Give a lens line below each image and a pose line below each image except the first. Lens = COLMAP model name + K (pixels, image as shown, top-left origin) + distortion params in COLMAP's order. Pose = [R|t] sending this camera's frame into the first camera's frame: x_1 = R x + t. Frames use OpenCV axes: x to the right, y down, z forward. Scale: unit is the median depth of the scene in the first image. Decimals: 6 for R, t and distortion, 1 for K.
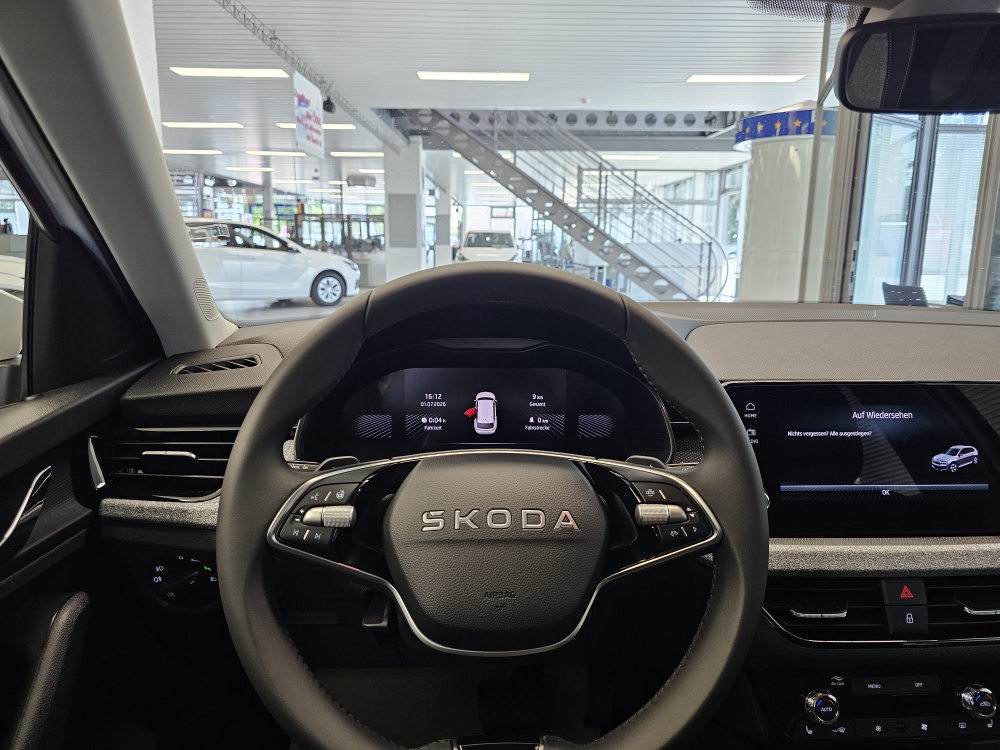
lens RADIAL K [[678.9, 0, 506.3], [0, 678.9, 362.5], [0, 0, 1]] dist [0.071231, -0.079050]
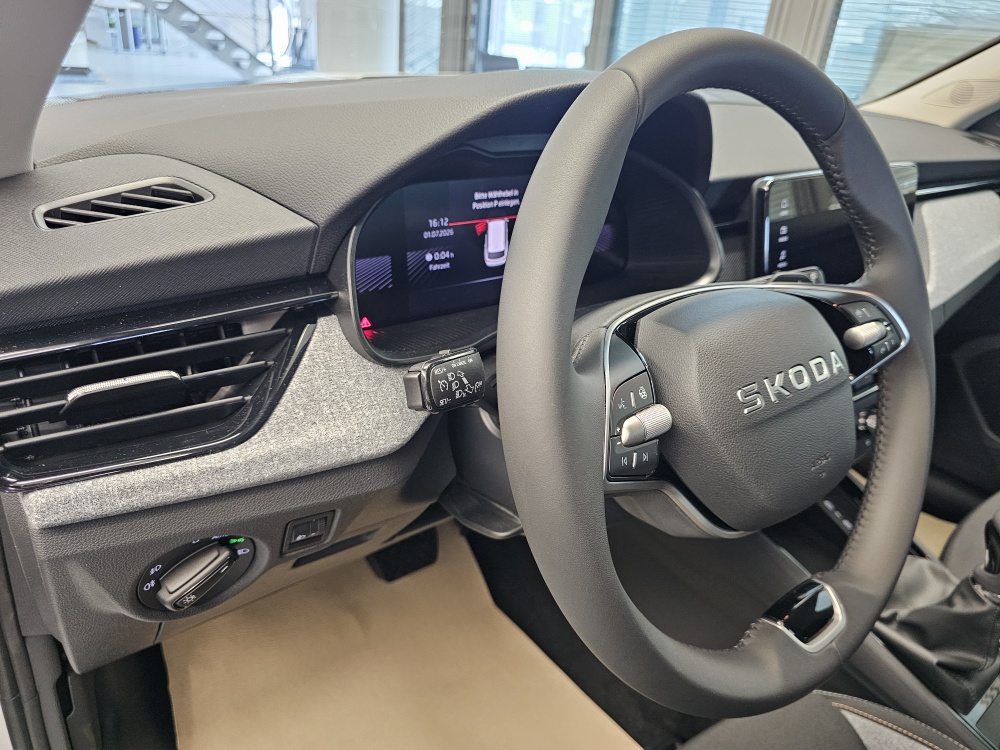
lens RADIAL K [[678.9, 0, 506.3], [0, 678.9, 362.5], [0, 0, 1]] dist [0.071231, -0.079050]
pose [[0.808411, -0.209889, 0.549926, -0.455136], [0.023874, 0.945188, 0.325651, -0.041671], [-0.588134, -0.250131, 0.769112, 0.347150]]
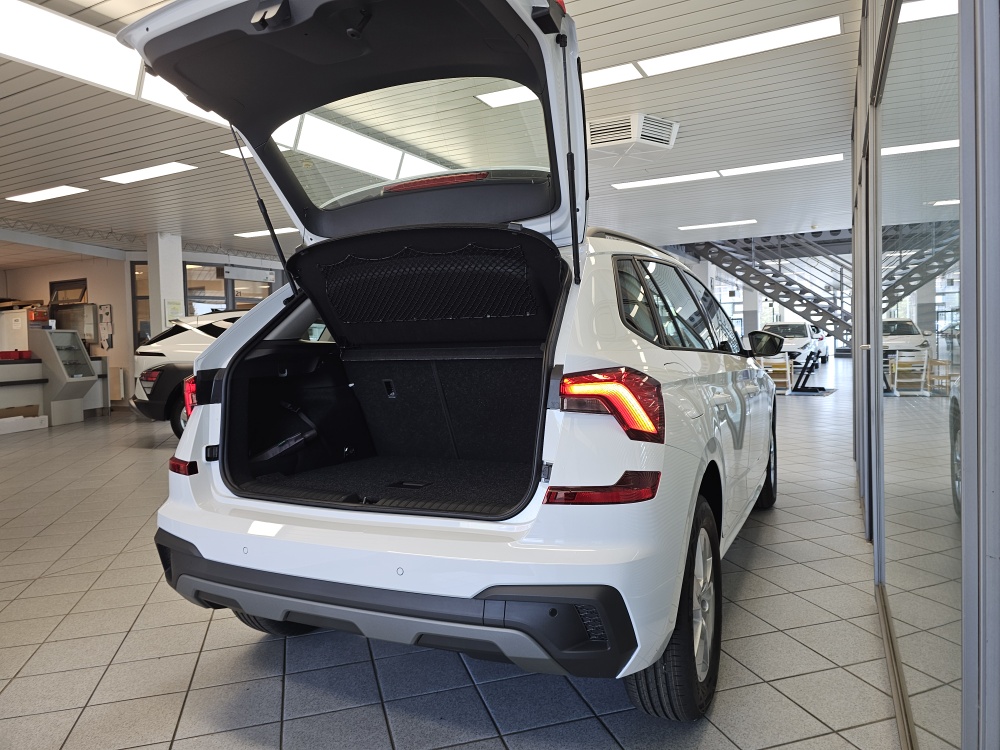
lens RADIAL K [[678.9, 0, 506.3], [0, 678.9, 362.5], [0, 0, 1]] dist [0.071231, -0.079050]
pose [[0.880567, -0.016601, -0.473631, 2.335288], [-0.049407, 0.990725, -0.126582, 0.811632], [0.471339, 0.134865, 0.871579, -4.361681]]
